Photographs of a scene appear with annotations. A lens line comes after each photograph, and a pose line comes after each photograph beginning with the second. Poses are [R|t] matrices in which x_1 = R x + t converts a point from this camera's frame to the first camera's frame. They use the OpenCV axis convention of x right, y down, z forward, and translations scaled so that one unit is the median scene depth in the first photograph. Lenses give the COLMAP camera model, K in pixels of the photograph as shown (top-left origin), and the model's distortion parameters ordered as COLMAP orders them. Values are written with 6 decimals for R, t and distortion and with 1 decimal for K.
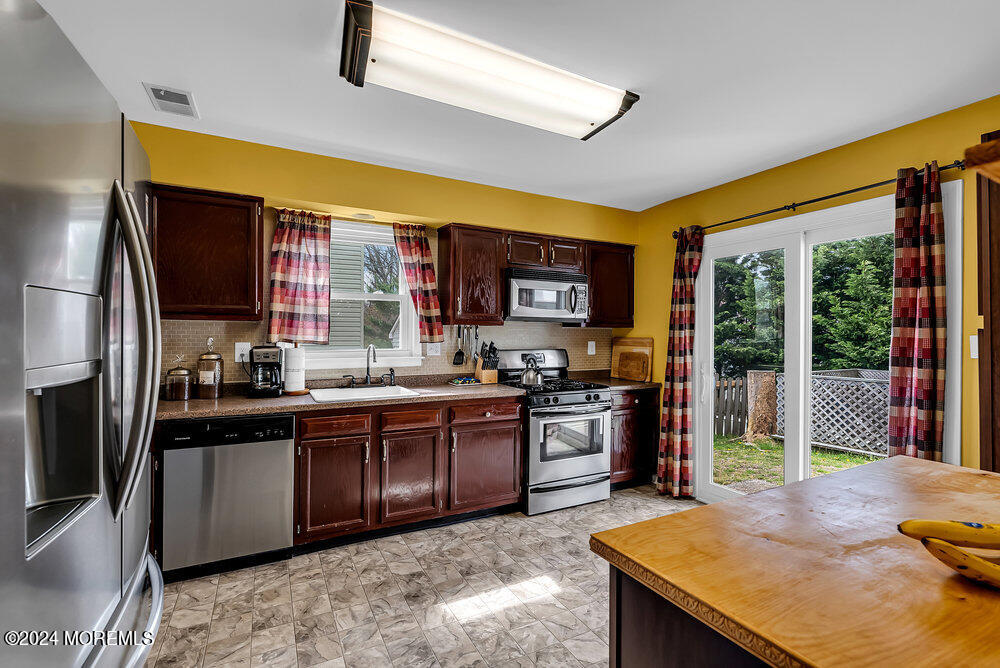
lens RADIAL K [[450.2, 0, 500.0], [0, 450.2, 334.0], [0, 0, 1]] dist [-0.005664, 0.000128]
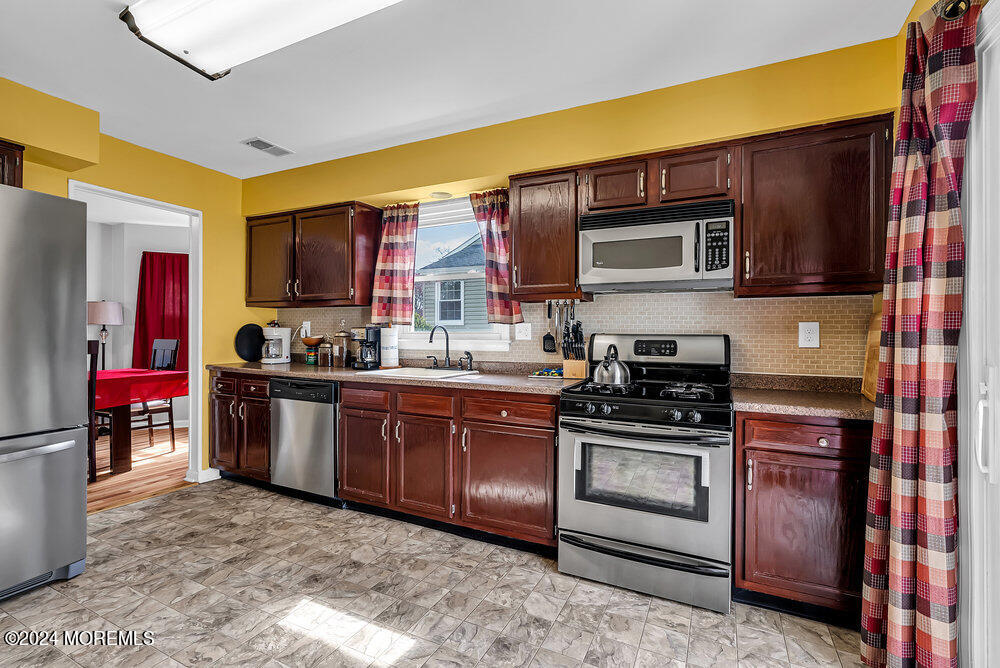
lens RADIAL K [[450.2, 0, 500.0], [0, 450.2, 334.0], [0, 0, 1]] dist [-0.005664, 0.000128]
pose [[0.587236, -0.001610, -0.809414, 0.592637], [-0.003535, 0.999983, -0.004554, 0.047984], [0.809408, 0.005535, 0.587221, 0.550100]]
